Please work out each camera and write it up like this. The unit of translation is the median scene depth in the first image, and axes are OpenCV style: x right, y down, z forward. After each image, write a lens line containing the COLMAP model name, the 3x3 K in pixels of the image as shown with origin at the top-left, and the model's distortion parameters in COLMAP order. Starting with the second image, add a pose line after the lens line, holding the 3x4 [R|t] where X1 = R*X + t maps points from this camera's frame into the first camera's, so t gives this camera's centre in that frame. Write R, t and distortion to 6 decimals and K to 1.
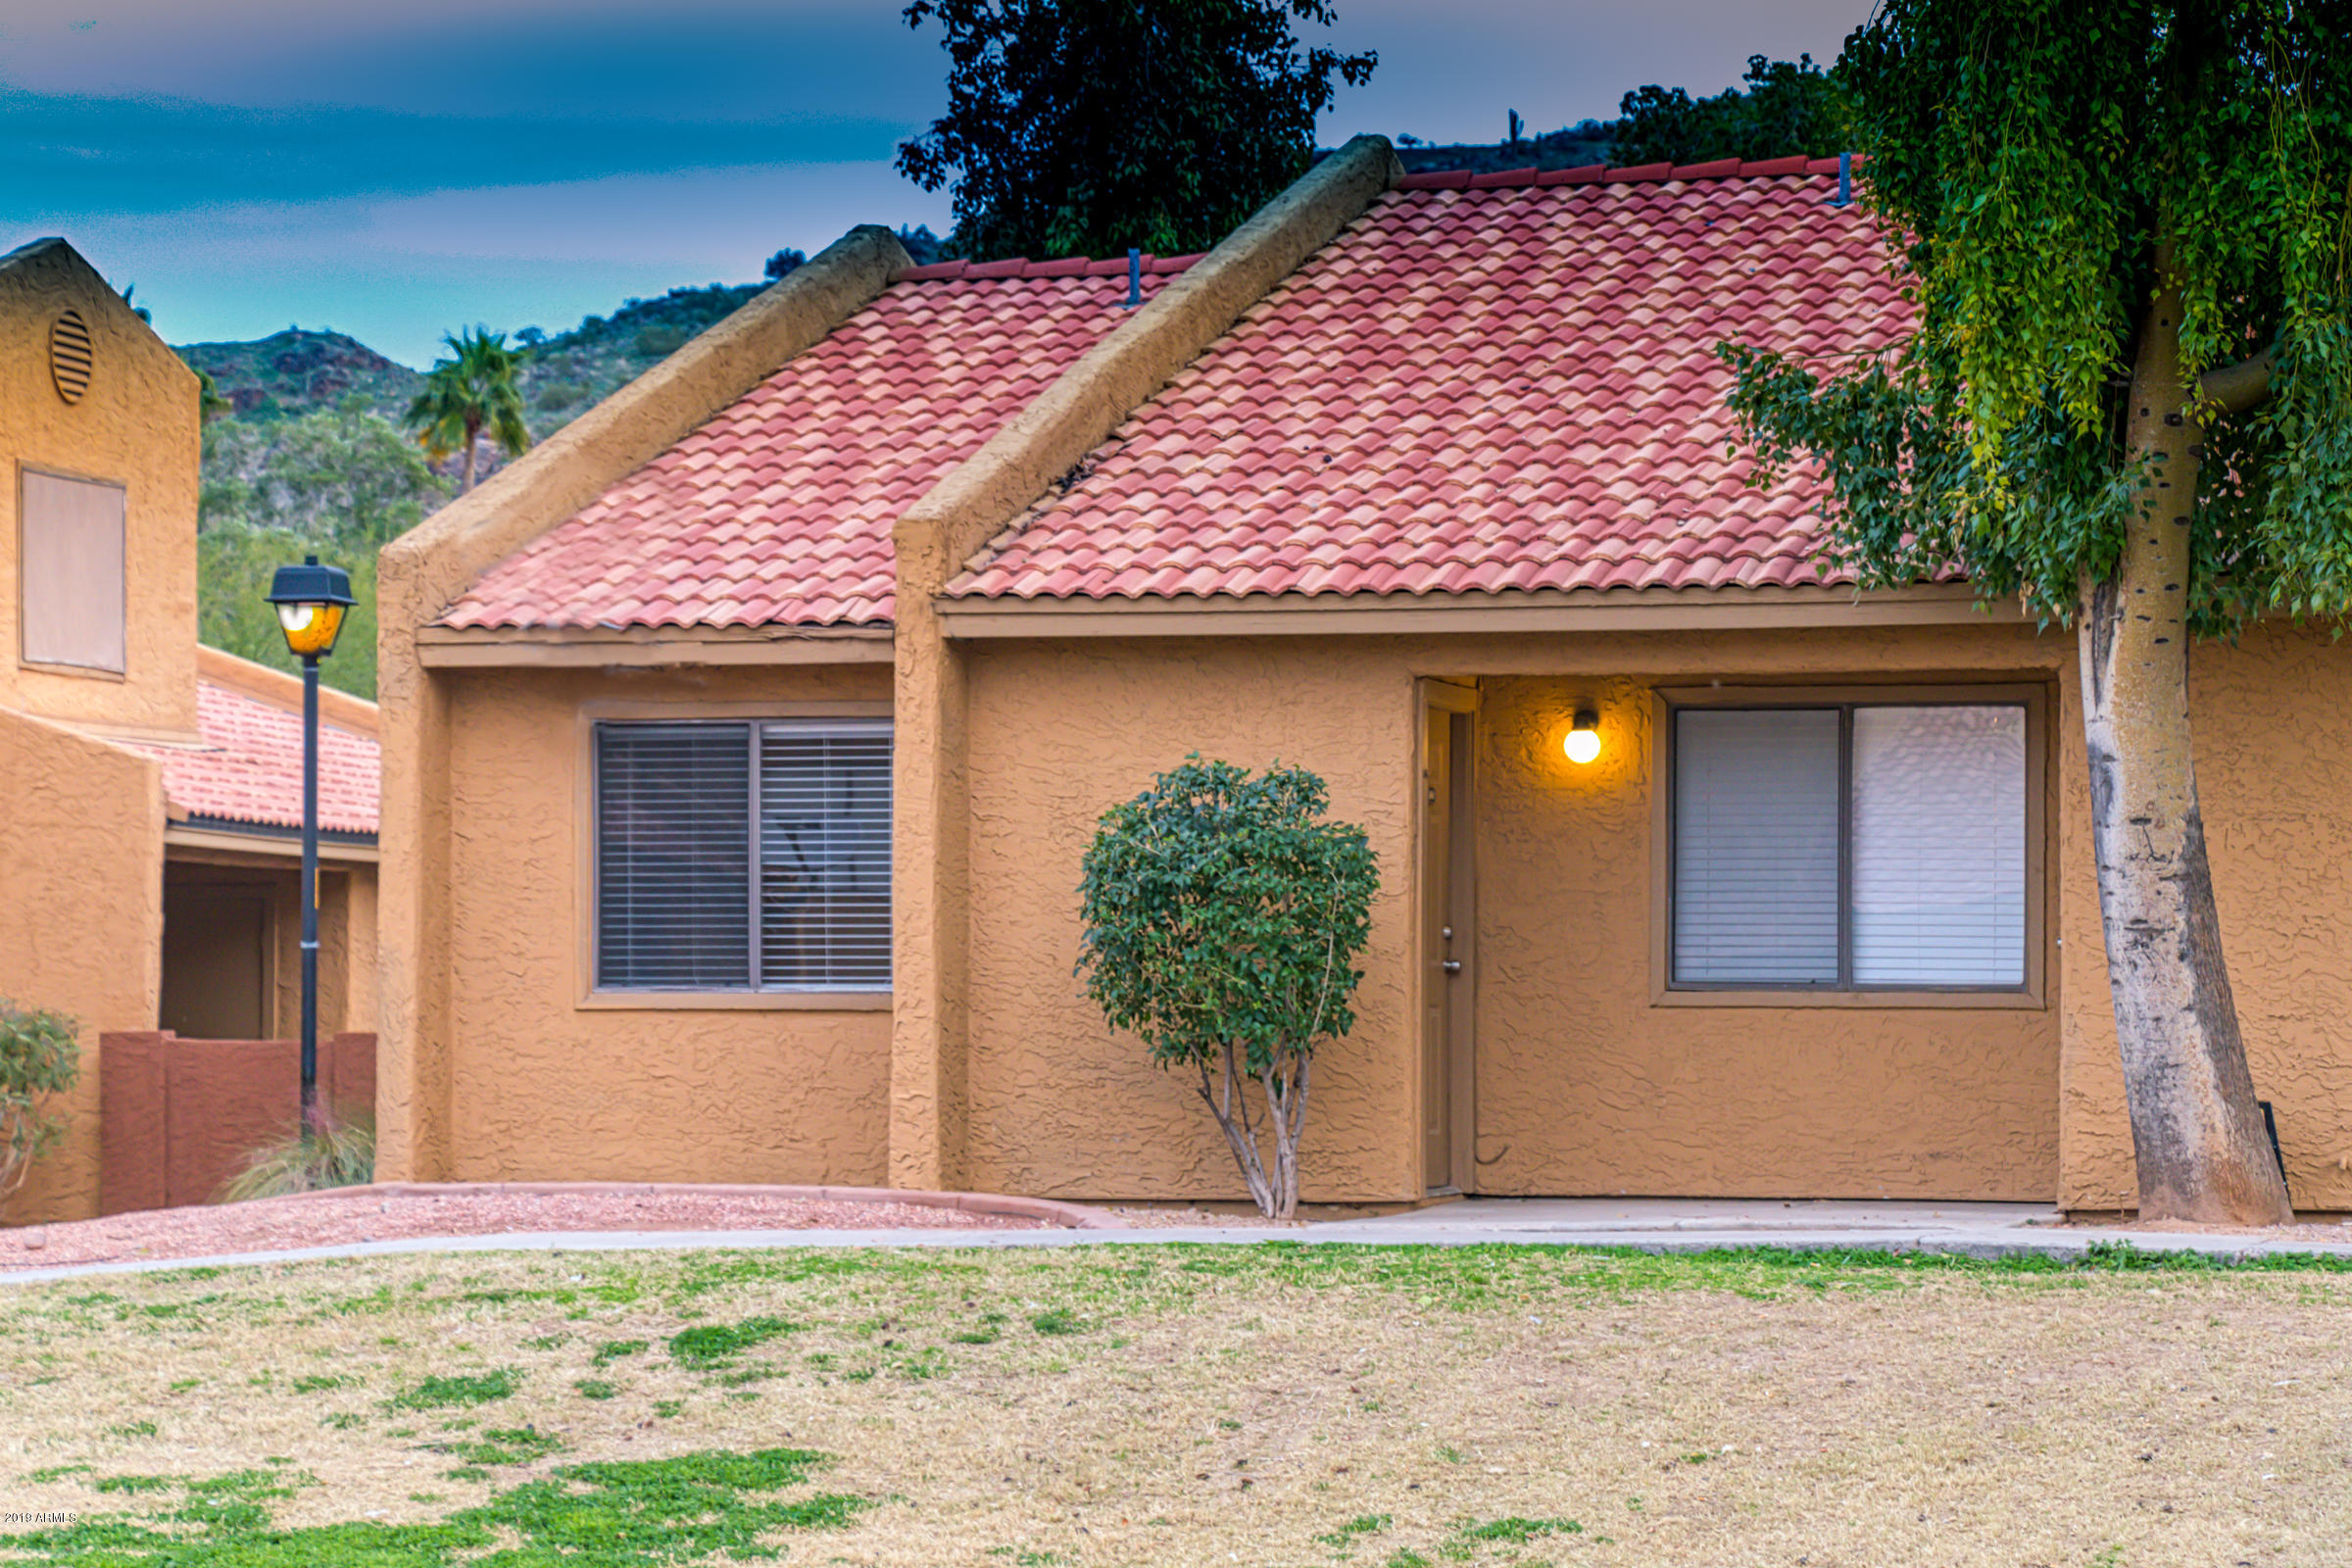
lens RADIAL K [[6654.0, 0, 1168.9], [0, 6654.0, 871.2], [0, 0, 1]] dist [0.248768, 0.000000]
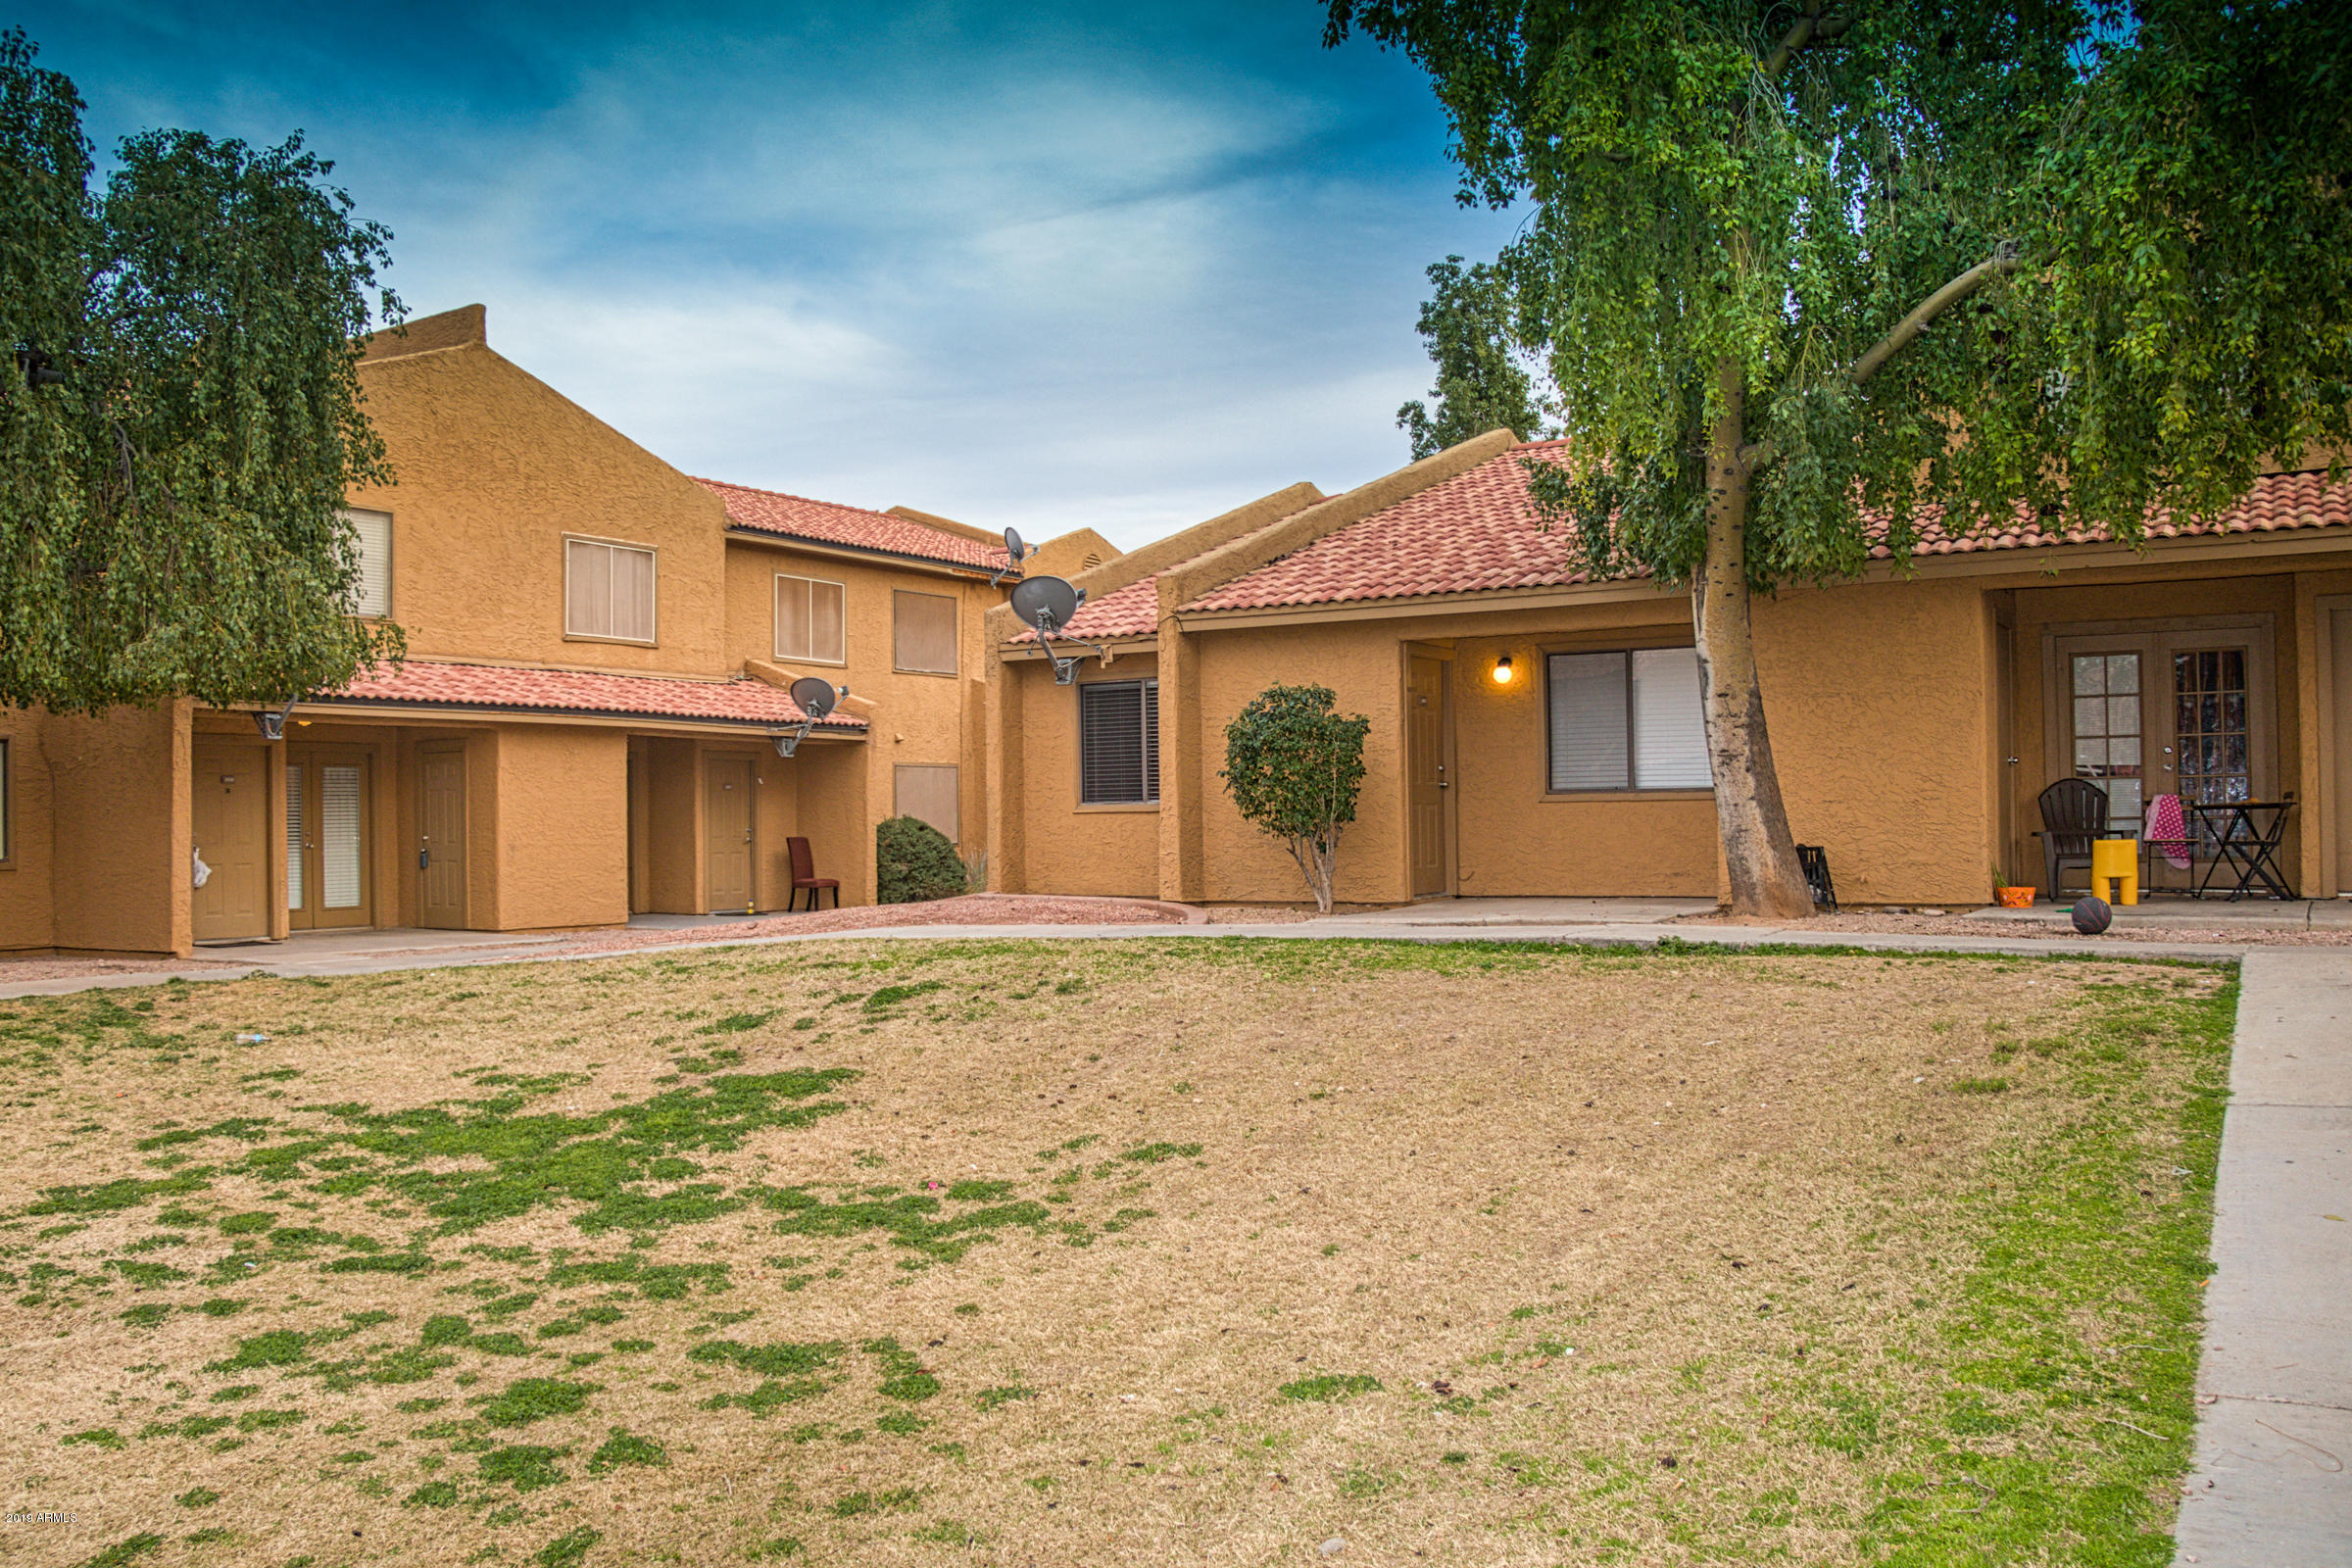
lens RADIAL K [[1970.6, 0, 1183.2], [0, 1970.6, 741.0], [0, 0, 1]] dist [-0.160052, -0.006593]
pose [[0.965239, -0.027737, -0.259892, 0.125709], [0.024555, 0.999579, -0.015483, 0.008391], [0.260212, 0.008563, 0.965514, 0.406617]]
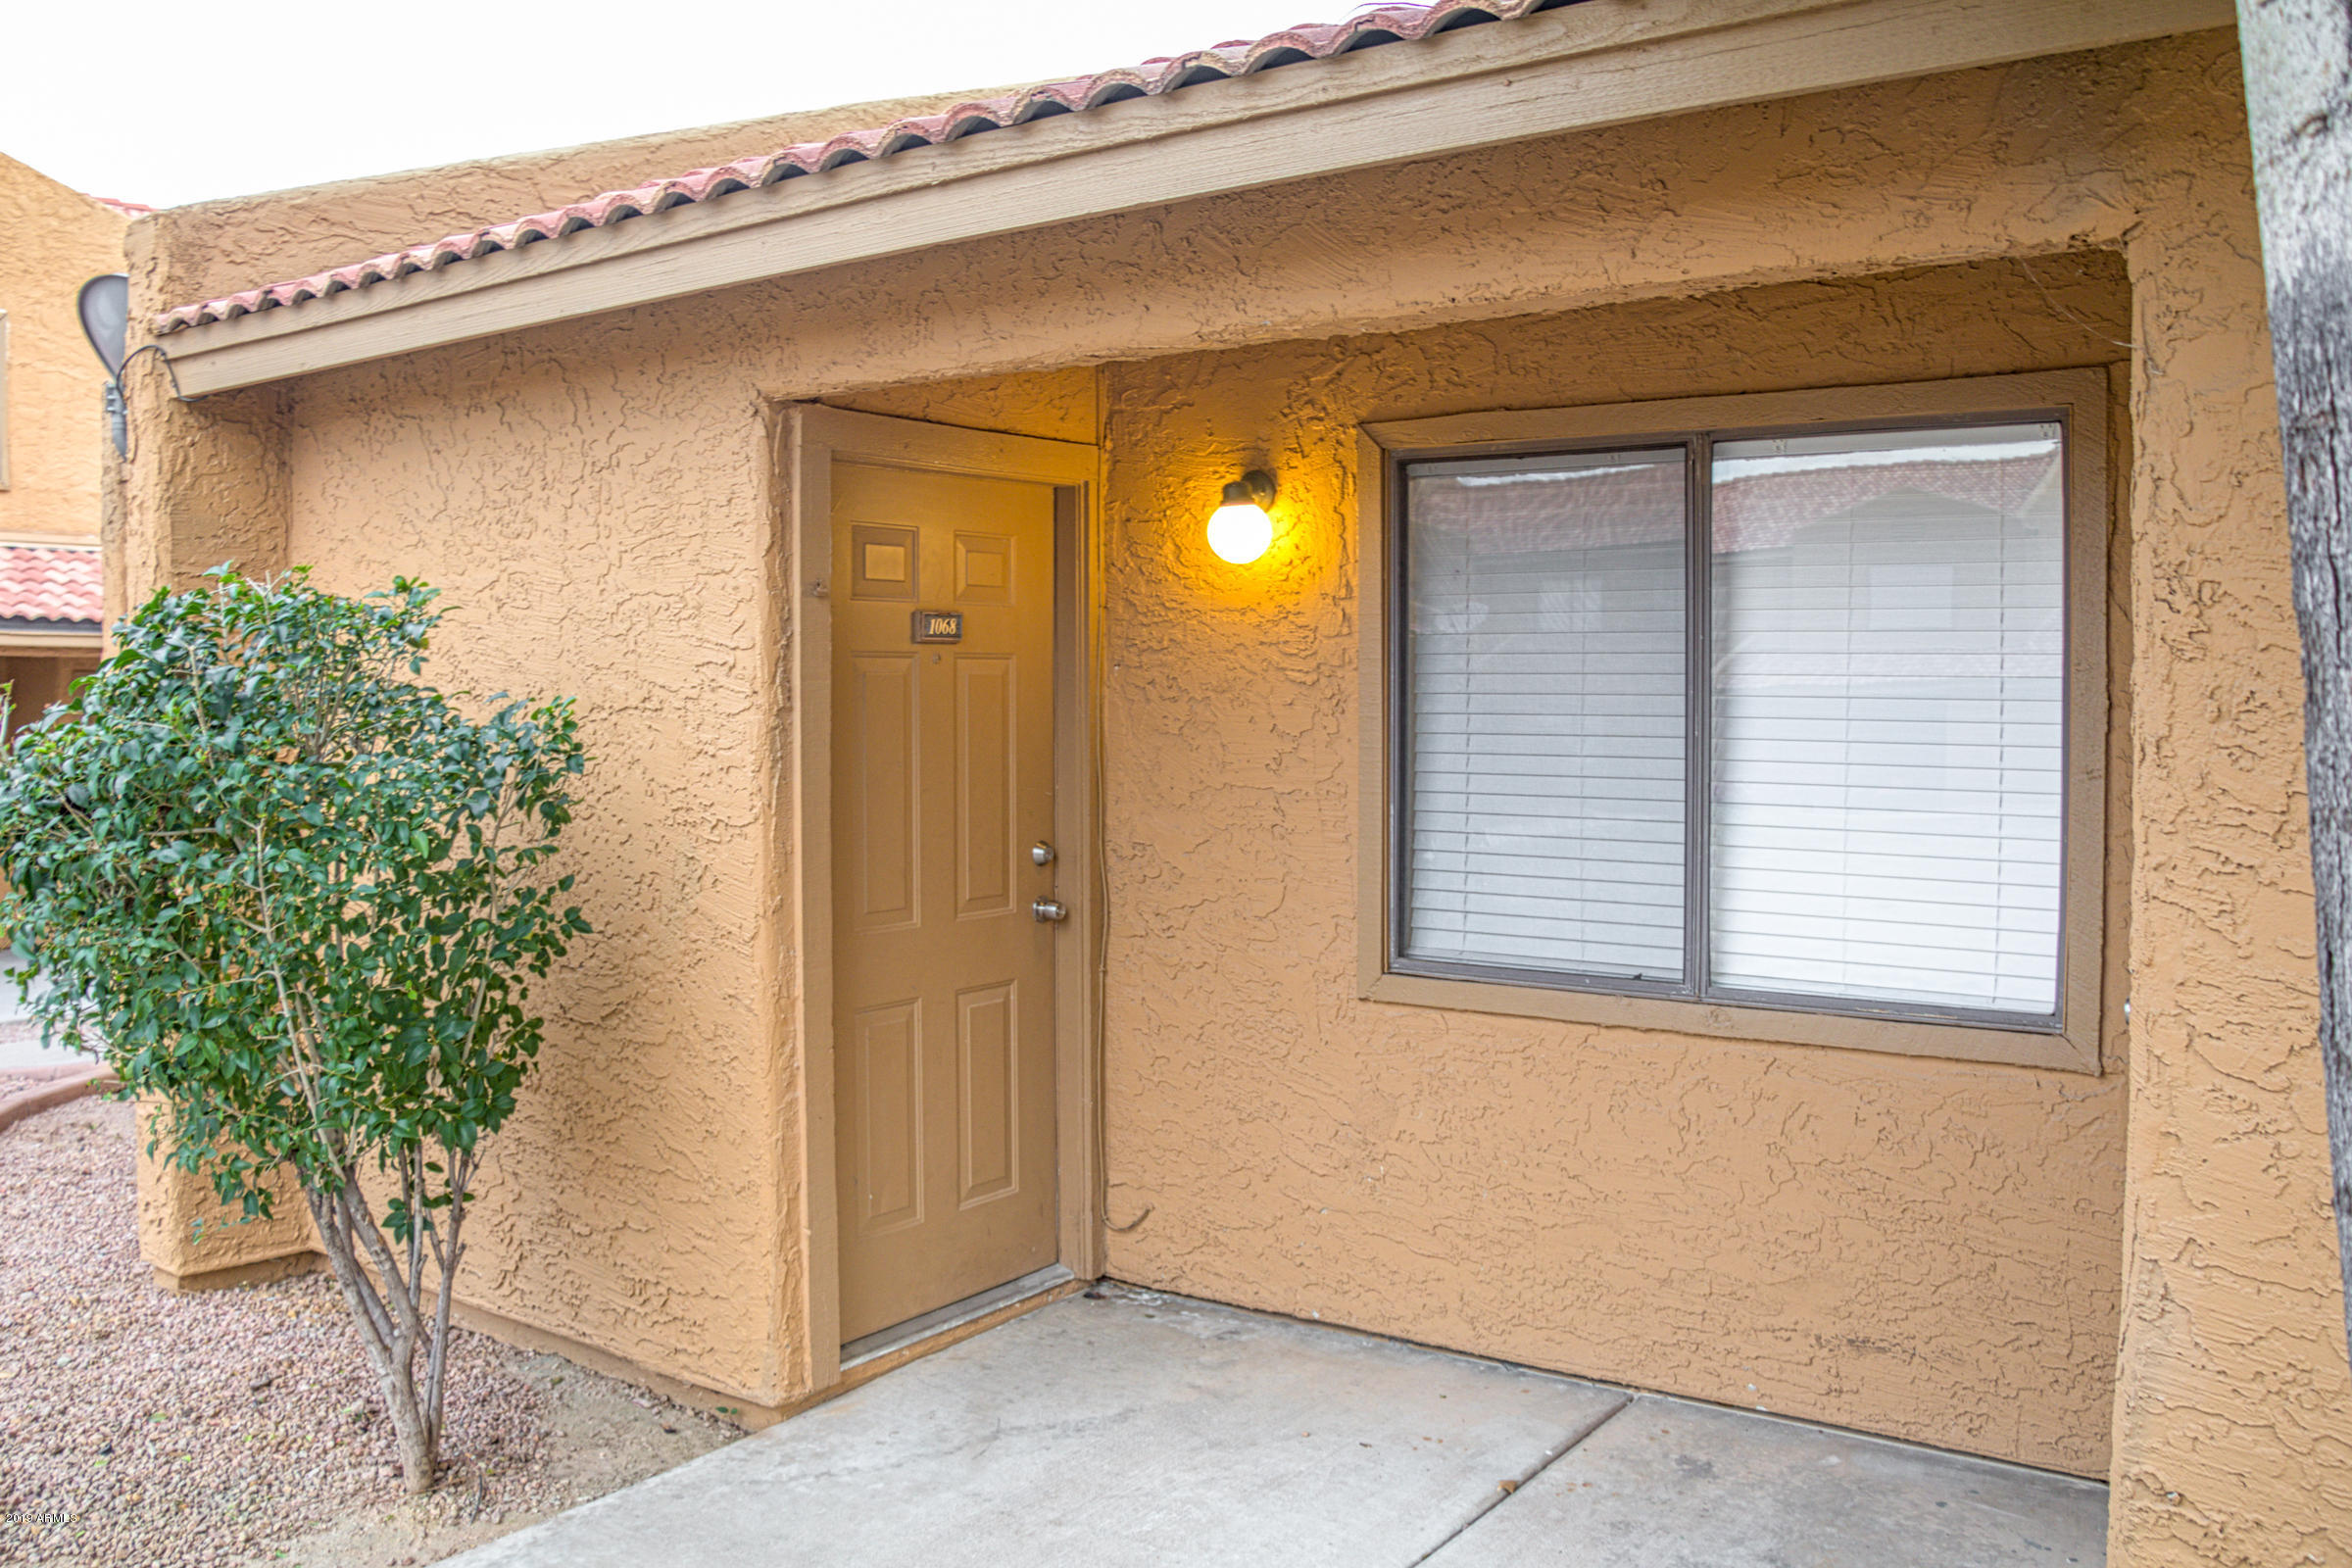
lens RADIAL K [[1970.6, 0, 1160.3], [0, 1970.6, 699.9], [0, 0, 1]] dist [-0.160052, -0.006593]
pose [[0.942040, -0.004667, -0.335467, 0.114030], [0.015792, 0.999412, 0.030443, -0.010075], [0.335128, -0.033976, 0.941560, 0.859716]]
